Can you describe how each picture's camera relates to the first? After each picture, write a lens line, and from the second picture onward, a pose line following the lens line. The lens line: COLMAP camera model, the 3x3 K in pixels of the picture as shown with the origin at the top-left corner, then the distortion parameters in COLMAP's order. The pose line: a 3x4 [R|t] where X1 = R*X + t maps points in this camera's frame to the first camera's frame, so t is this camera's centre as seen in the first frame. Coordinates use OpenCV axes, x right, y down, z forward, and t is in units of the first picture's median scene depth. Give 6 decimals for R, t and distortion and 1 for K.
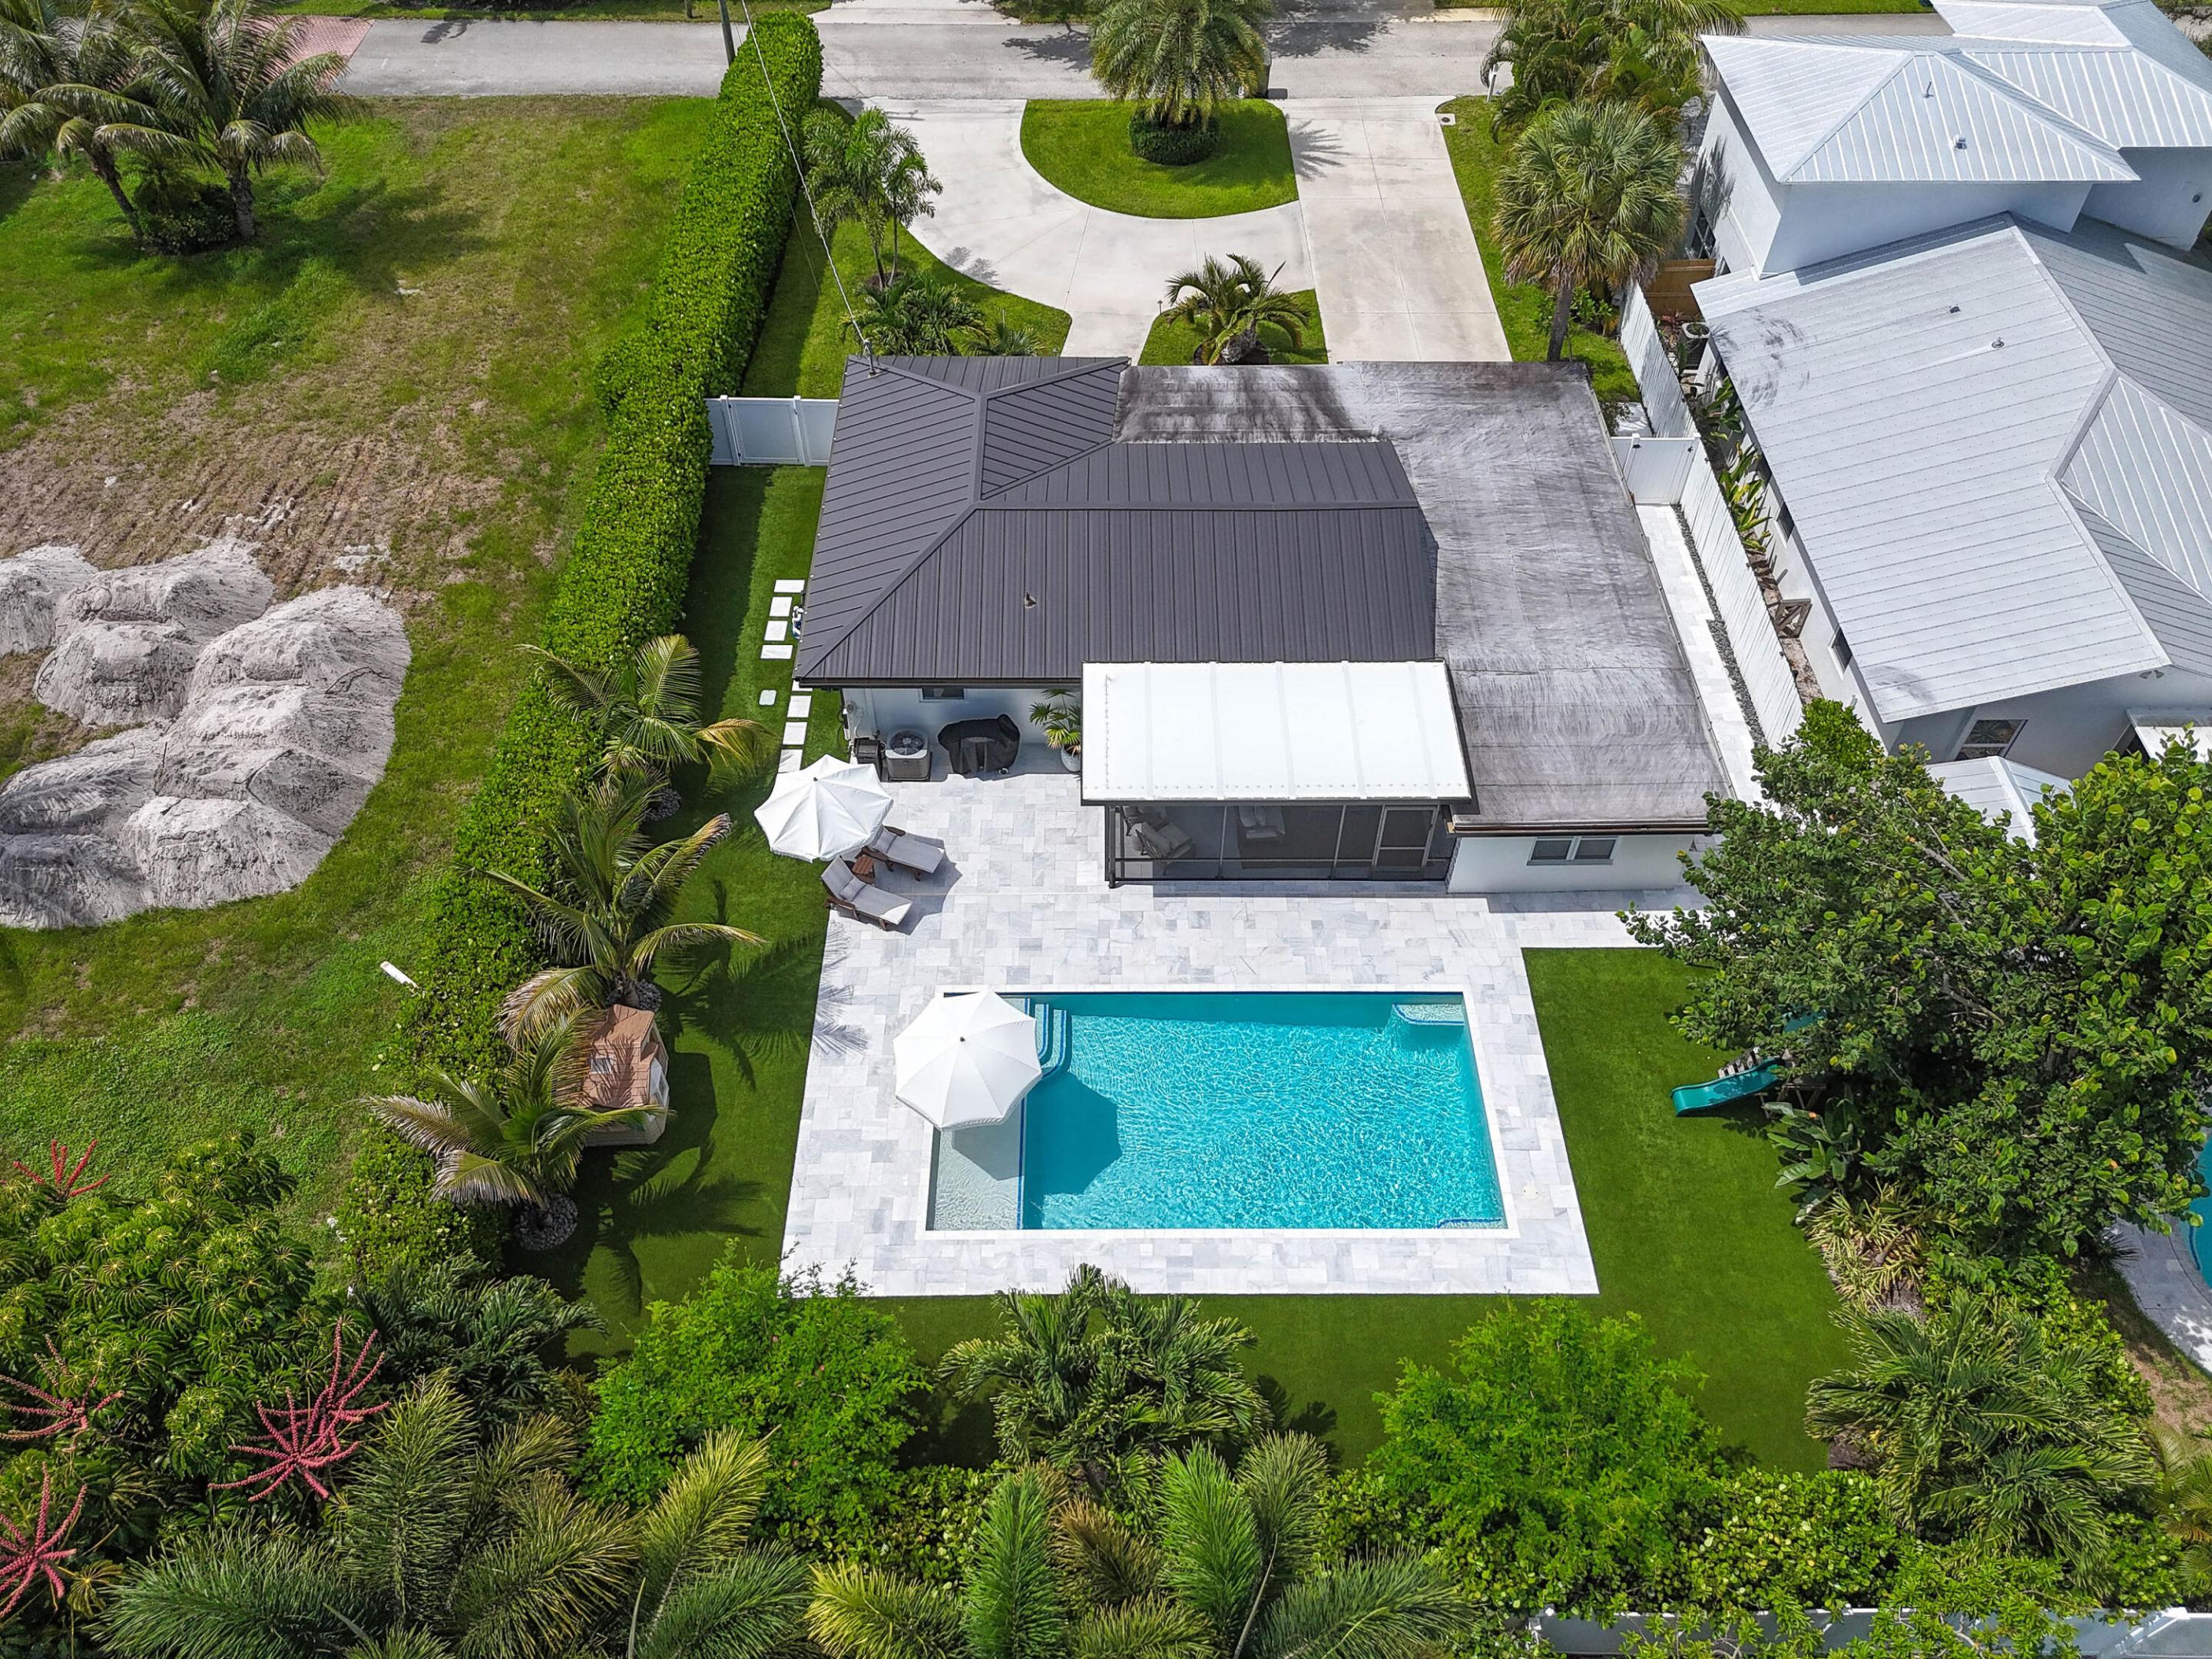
lens RADIAL K [[1619.0, 0, 1106.0], [0, 1619.0, 829.5], [0, 0, 1]] dist [0.076185, -0.071312]
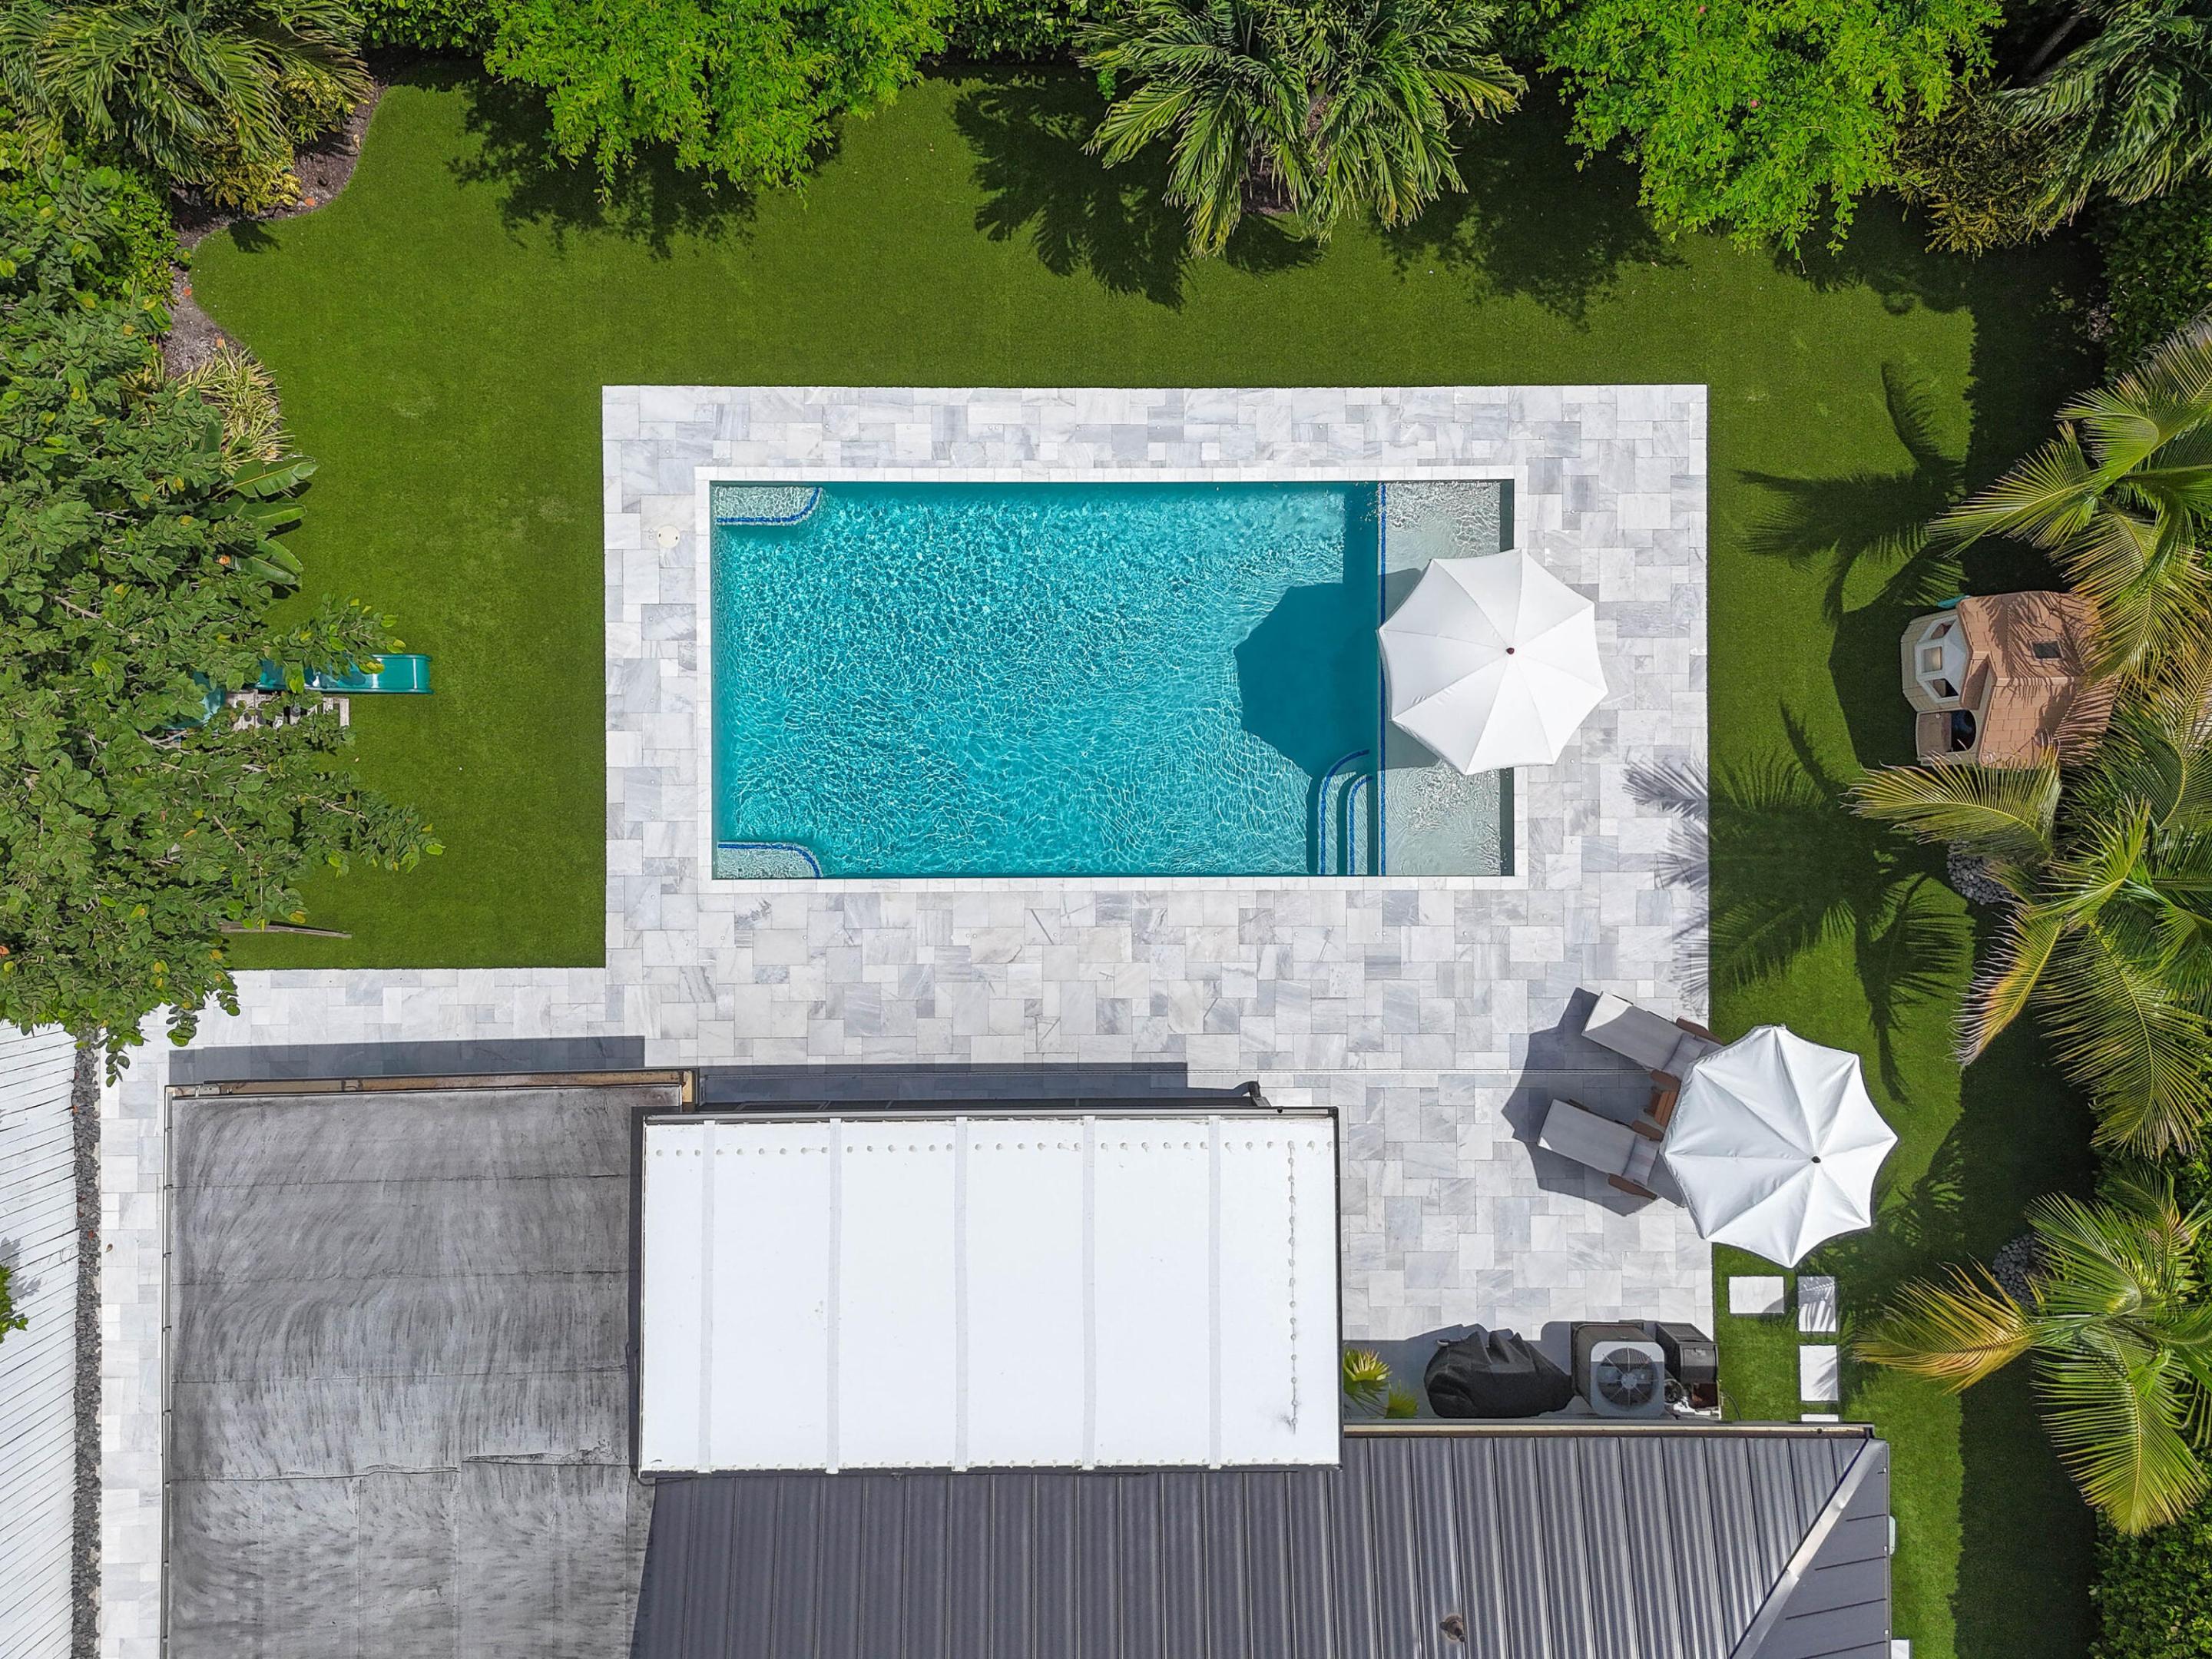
lens RADIAL K [[1619.0, 0, 1106.0], [0, 1619.0, 829.5], [0, 0, 1]] dist [0.076185, -0.071312]
pose [[-0.999831, -0.004253, -0.017882, 0.074803], [-0.008667, -0.748844, 0.662689, -0.314901], [-0.016209, 0.662732, 0.748681, 0.501647]]
